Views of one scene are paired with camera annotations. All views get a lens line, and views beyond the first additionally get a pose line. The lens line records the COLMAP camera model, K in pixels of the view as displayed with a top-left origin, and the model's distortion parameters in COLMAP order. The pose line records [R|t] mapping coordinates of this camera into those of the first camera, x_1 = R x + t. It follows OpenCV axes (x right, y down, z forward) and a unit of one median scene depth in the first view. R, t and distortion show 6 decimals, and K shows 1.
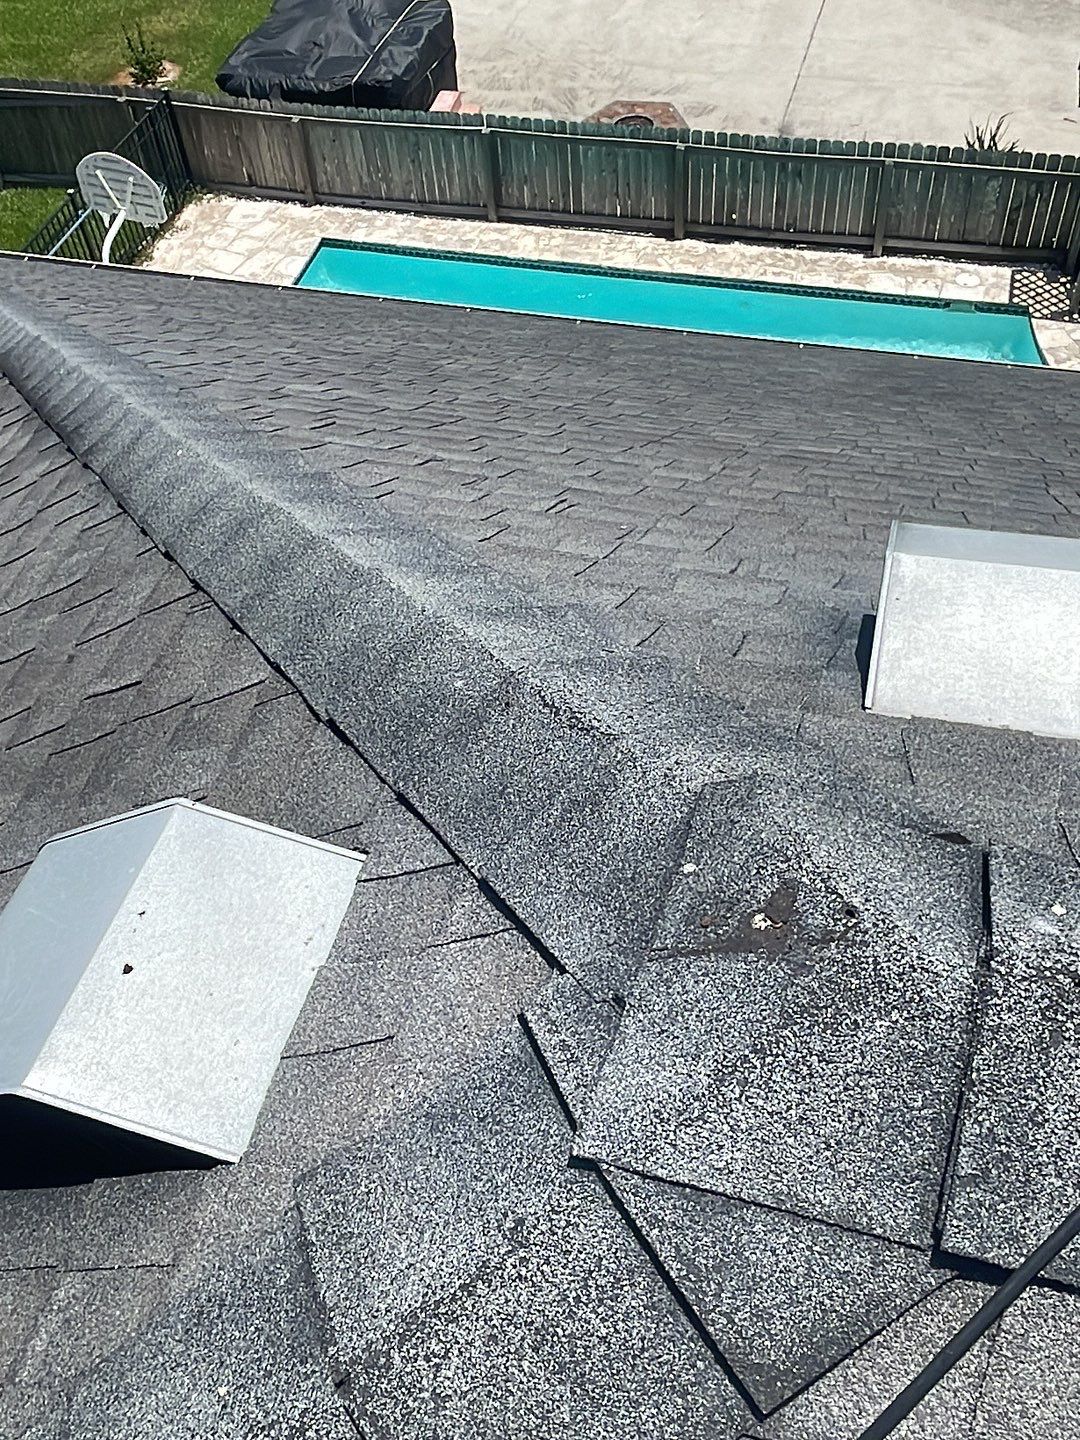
lens RADIAL K [[1391.9, 0, 525.5], [0, 1391.9, 710.0], [0, 0, 1]] dist [0.044858, 0.000000]
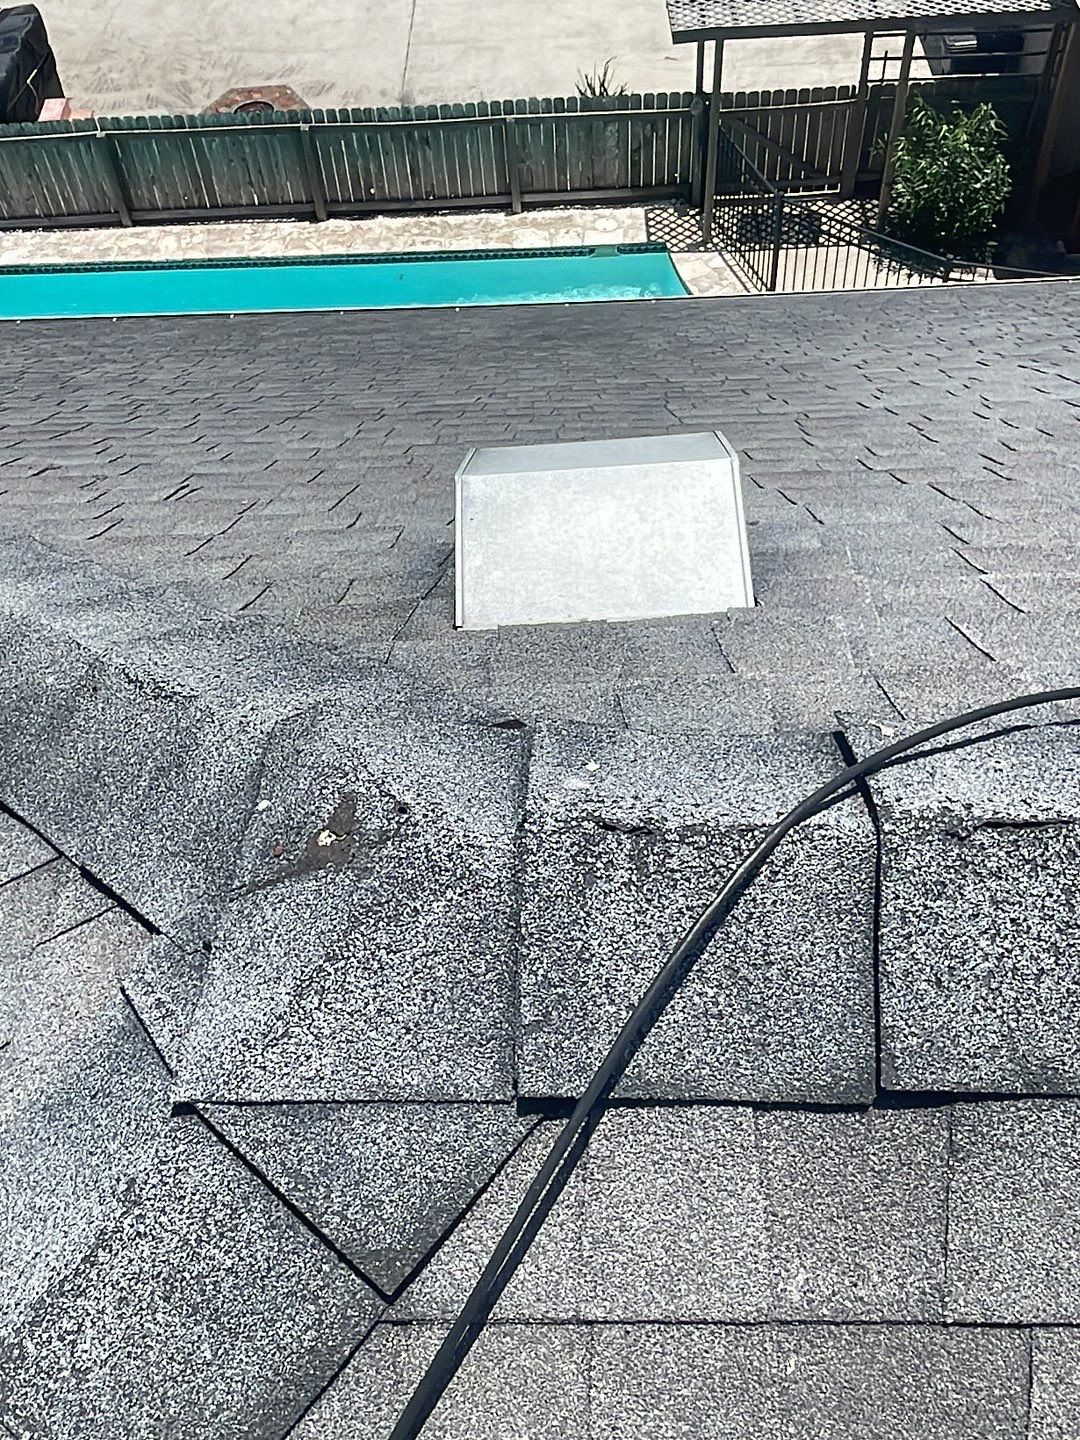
lens RADIAL K [[1391.9, 0, 541.0], [0, 1391.9, 703.8], [0, 0, 1]] dist [0.044858, 0.000000]
pose [[0.963962, -0.195094, 0.180877, 0.102304], [0.193661, 0.980731, 0.025721, 0.038855], [-0.182410, 0.010234, 0.983169, -0.025946]]
